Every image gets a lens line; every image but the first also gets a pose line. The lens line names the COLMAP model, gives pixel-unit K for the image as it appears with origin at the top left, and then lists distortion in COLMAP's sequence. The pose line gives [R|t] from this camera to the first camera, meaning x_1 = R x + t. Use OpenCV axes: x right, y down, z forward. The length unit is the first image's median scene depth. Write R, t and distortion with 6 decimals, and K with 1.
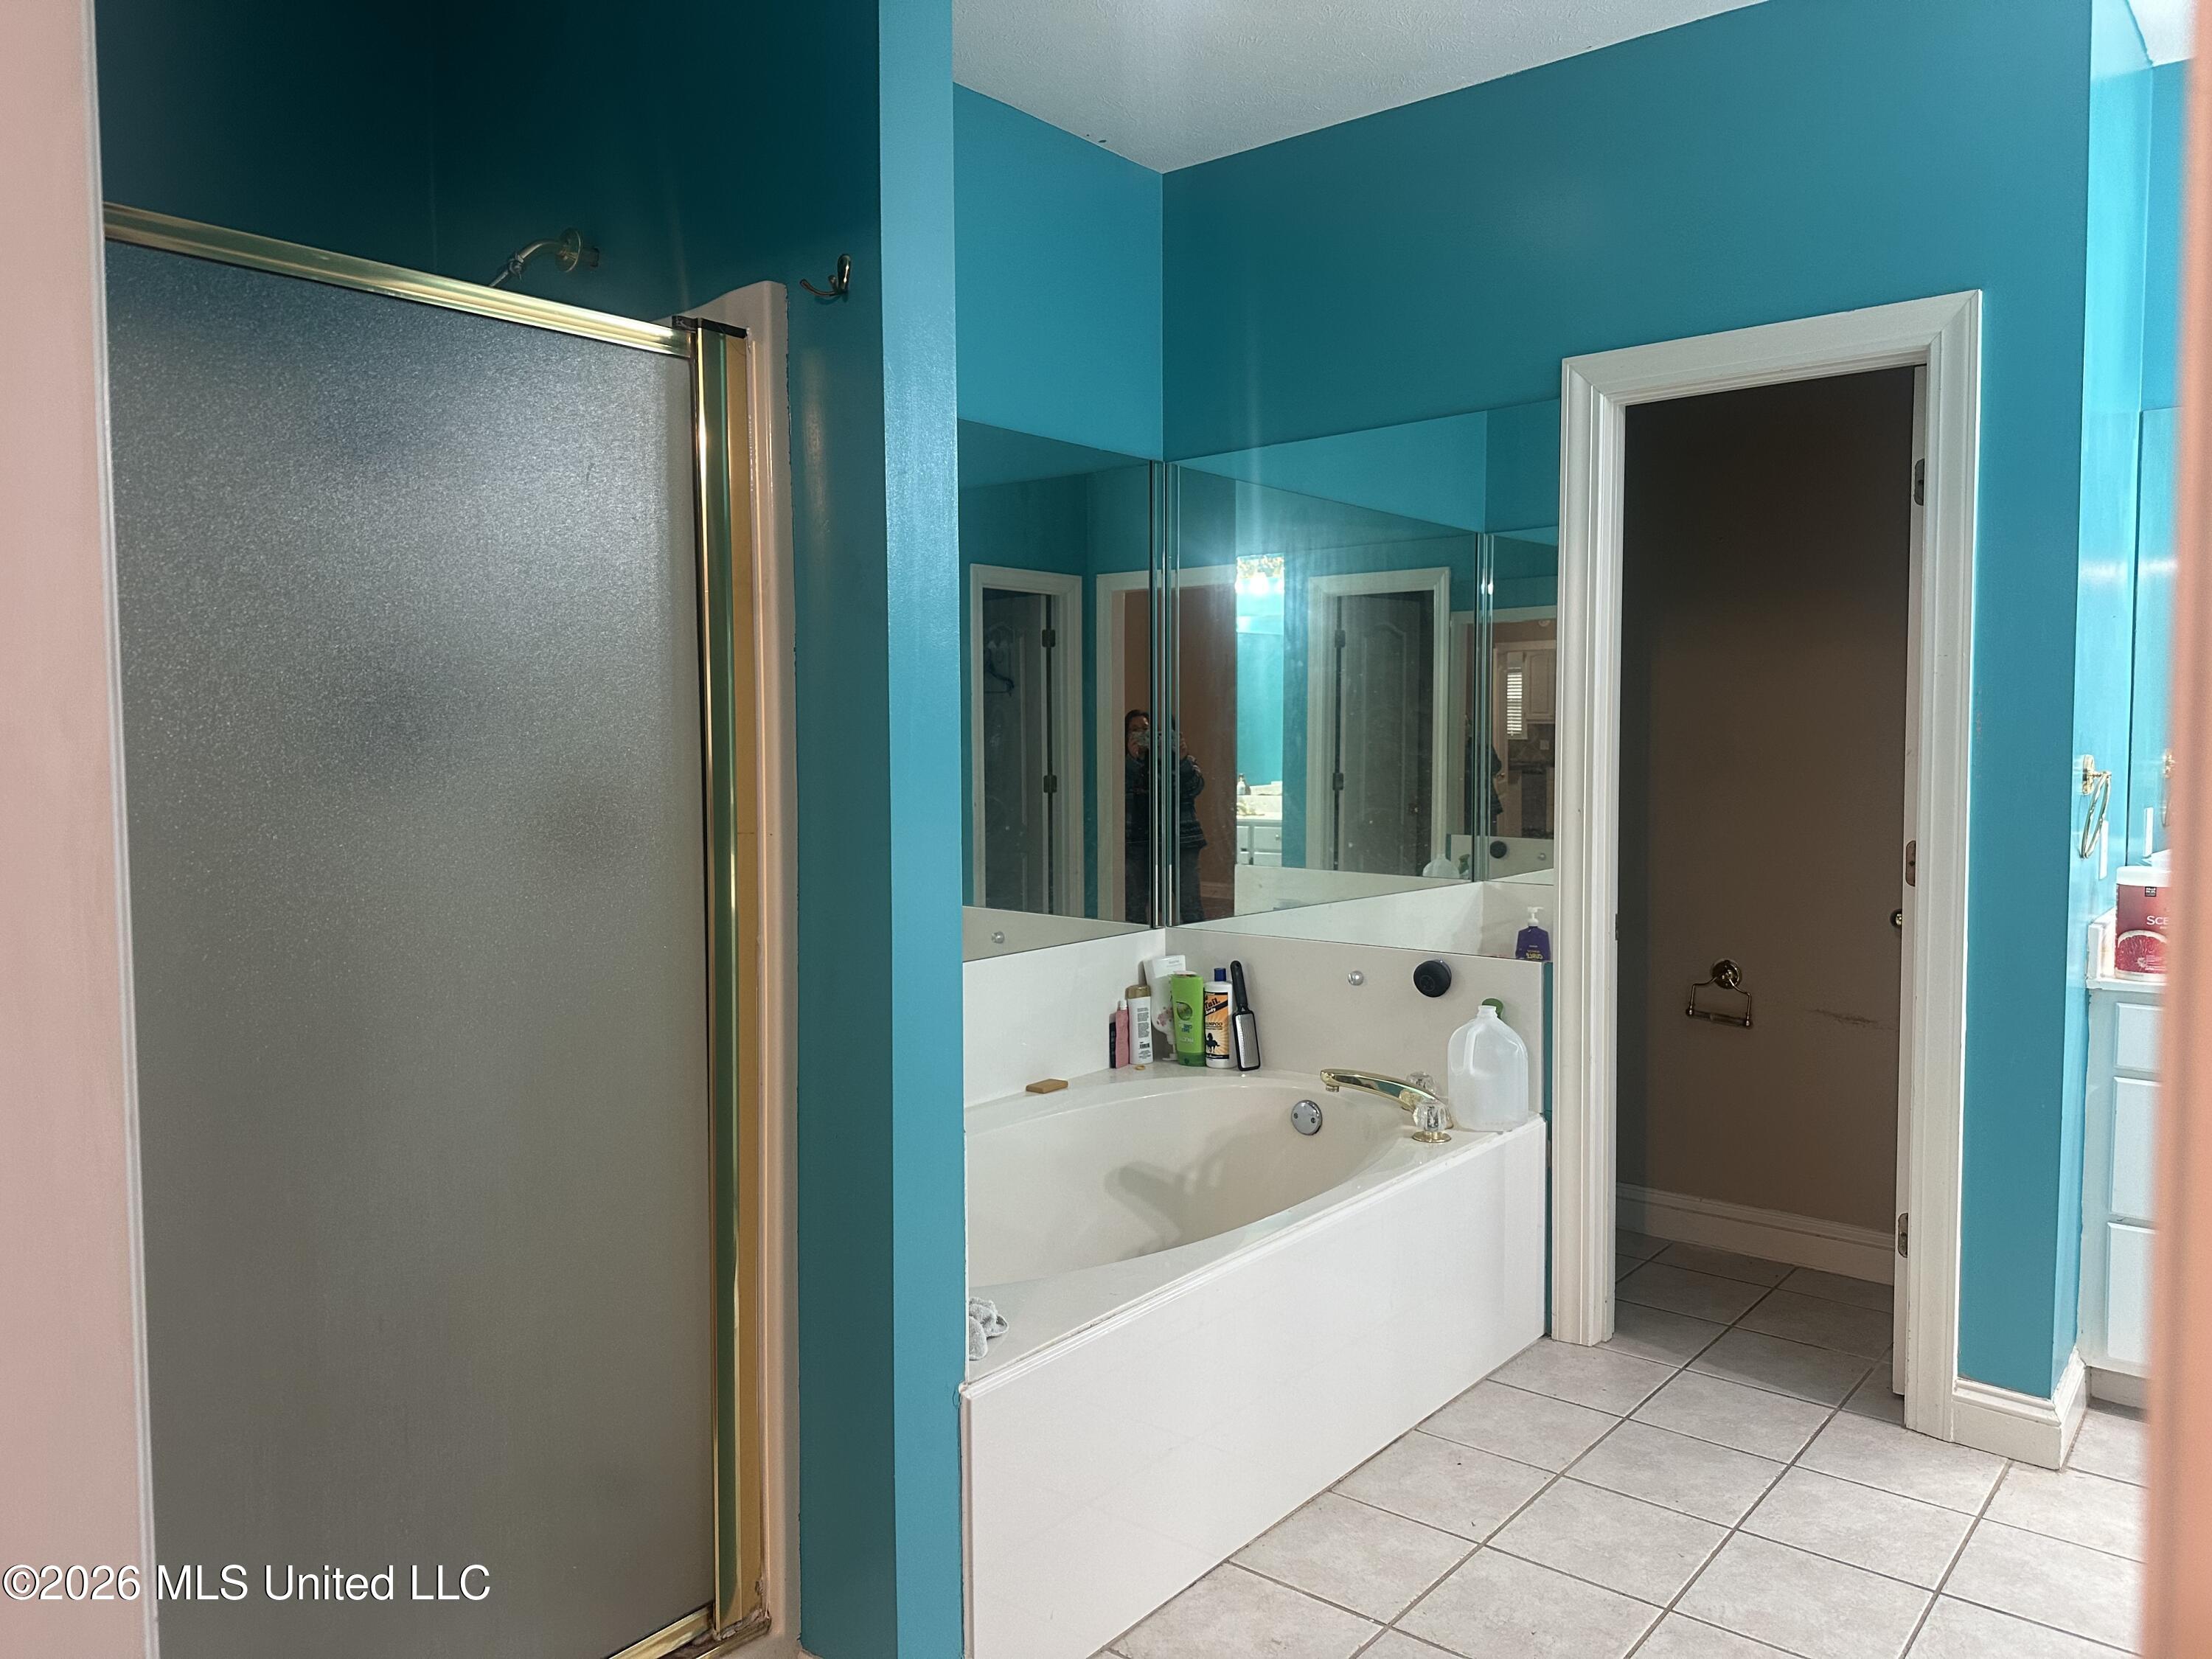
lens RADIAL K [[1570.3, 0, 1117.3], [0, 1570.3, 819.4], [0, 0, 1]] dist [0.036503, -0.048298]
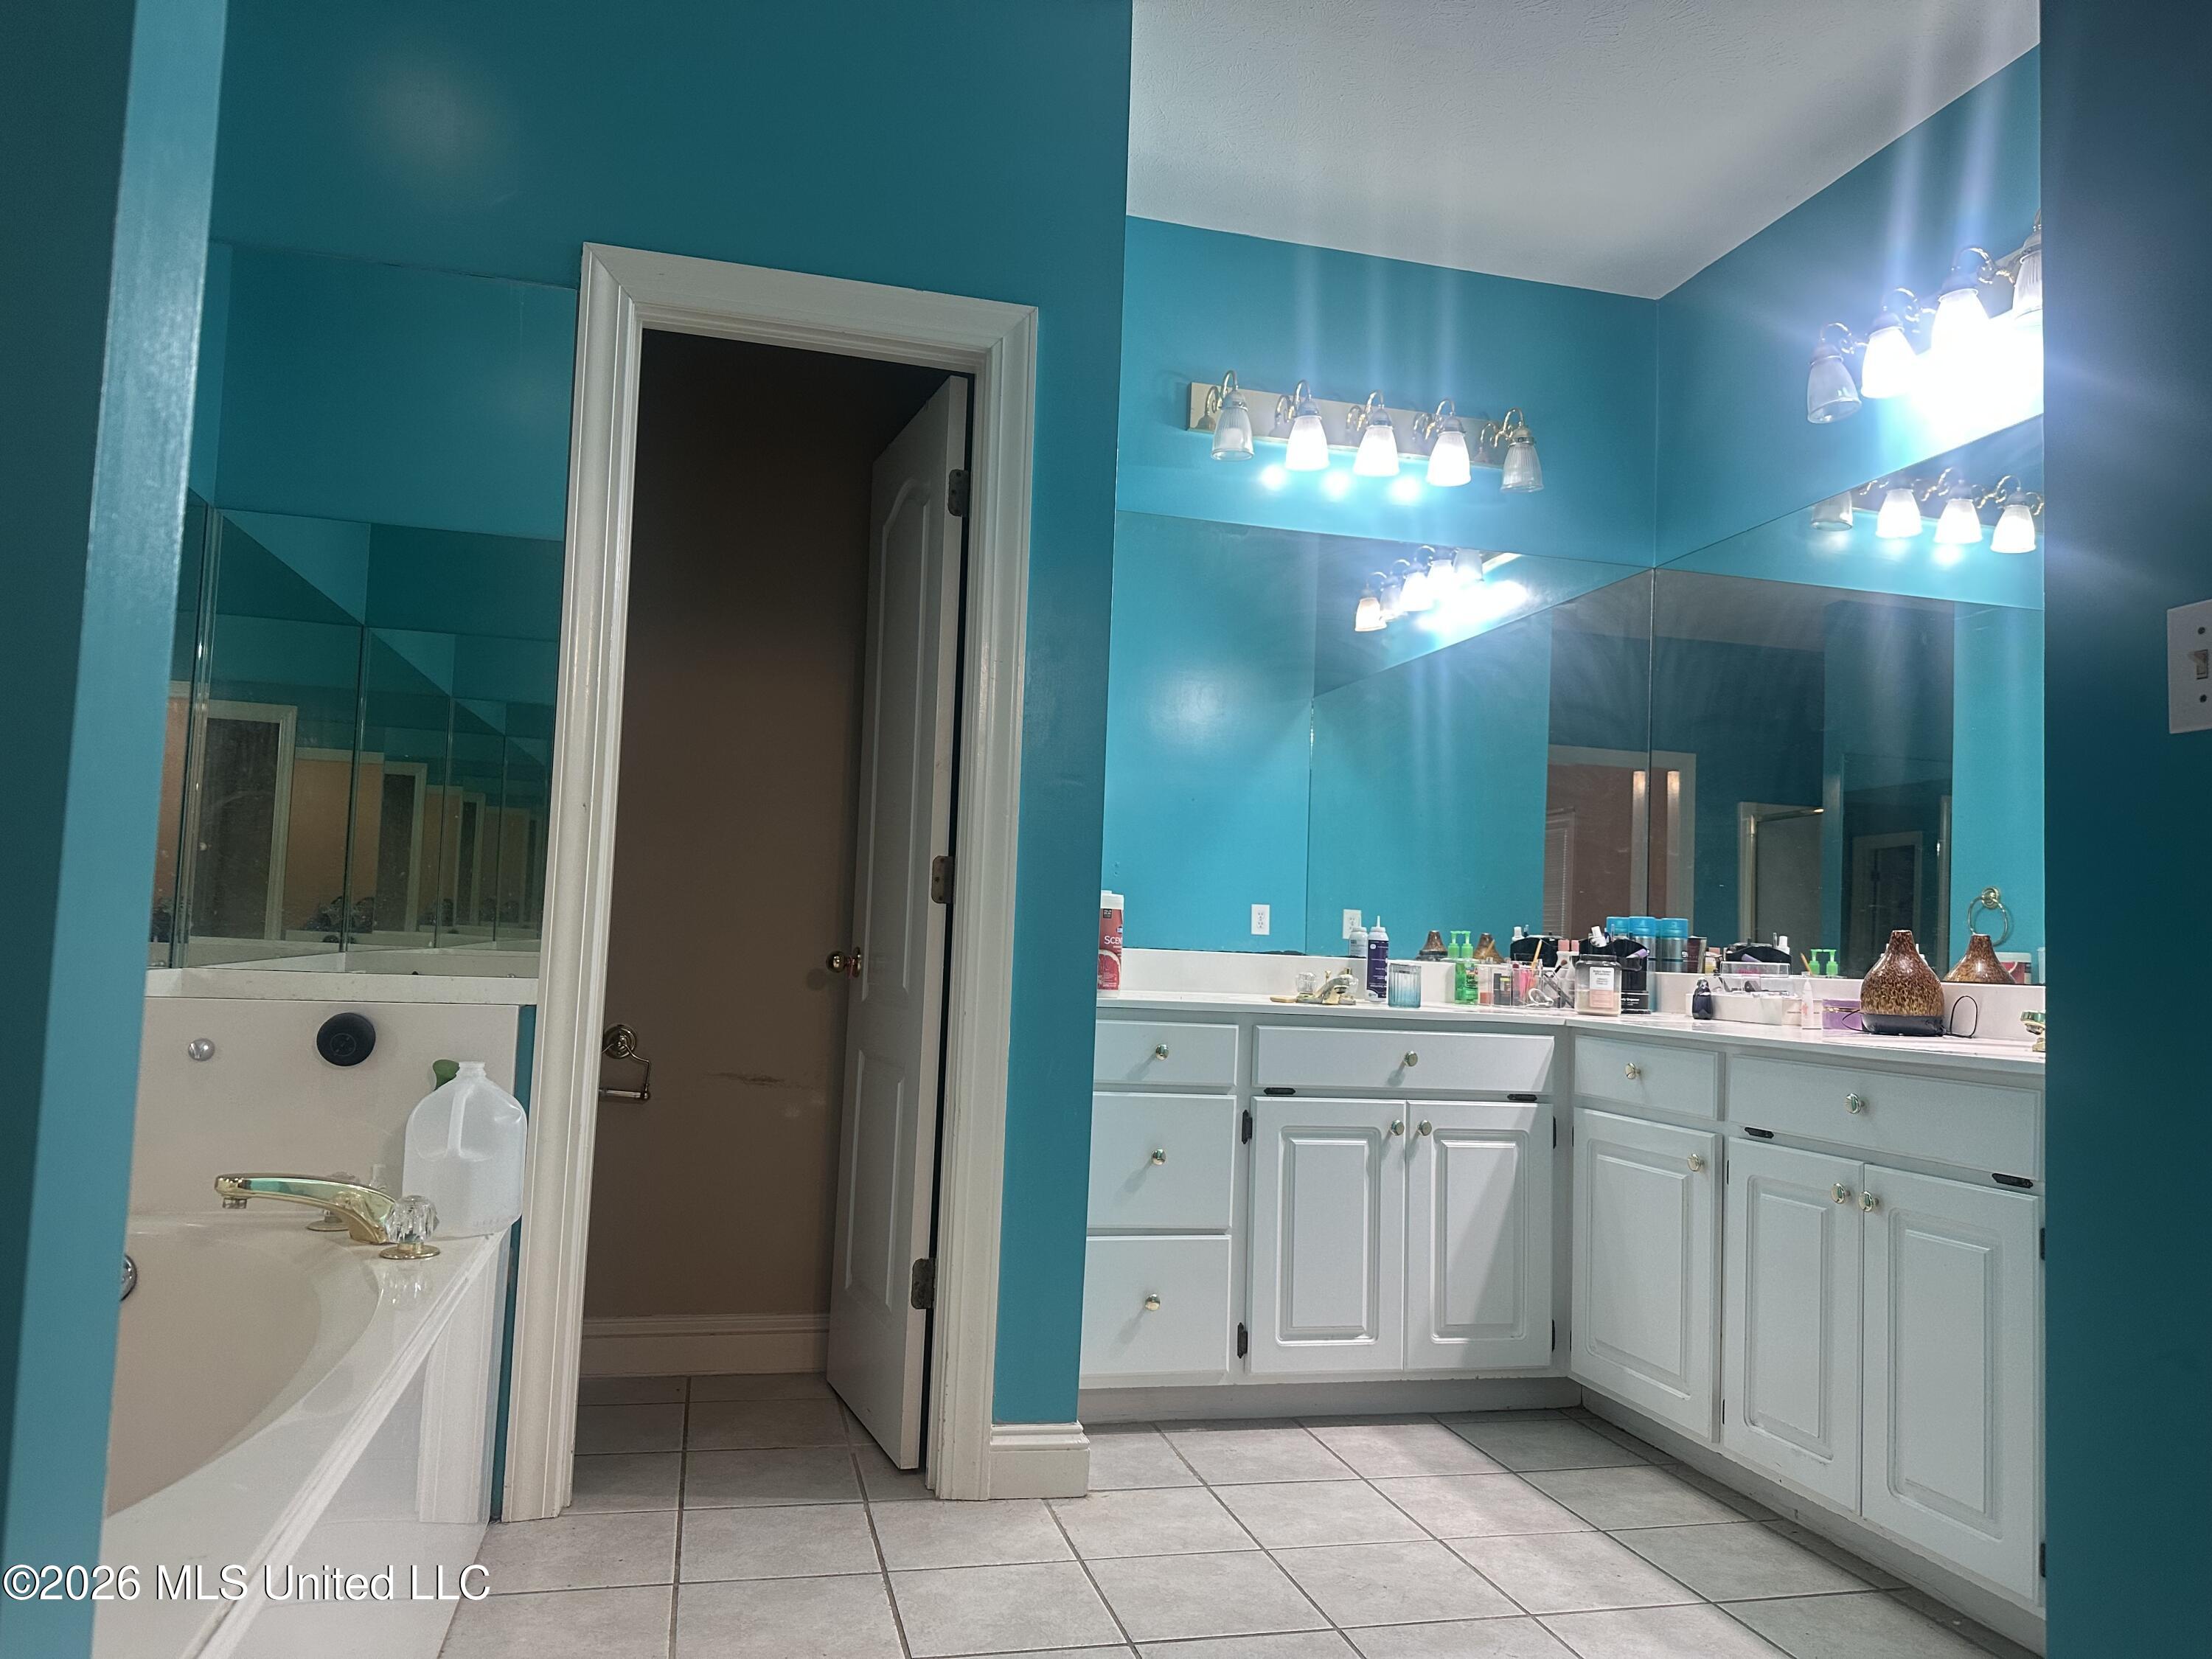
lens RADIAL K [[1570.3, 0, 1108.3], [0, 1570.3, 835.8], [0, 0, 1]] dist [0.036503, -0.048298]
pose [[0.594233, 0.078853, 0.800418, -0.195698], [0.004824, 0.994815, -0.101586, 0.099575], [-0.804279, 0.064227, 0.590771, 0.363975]]
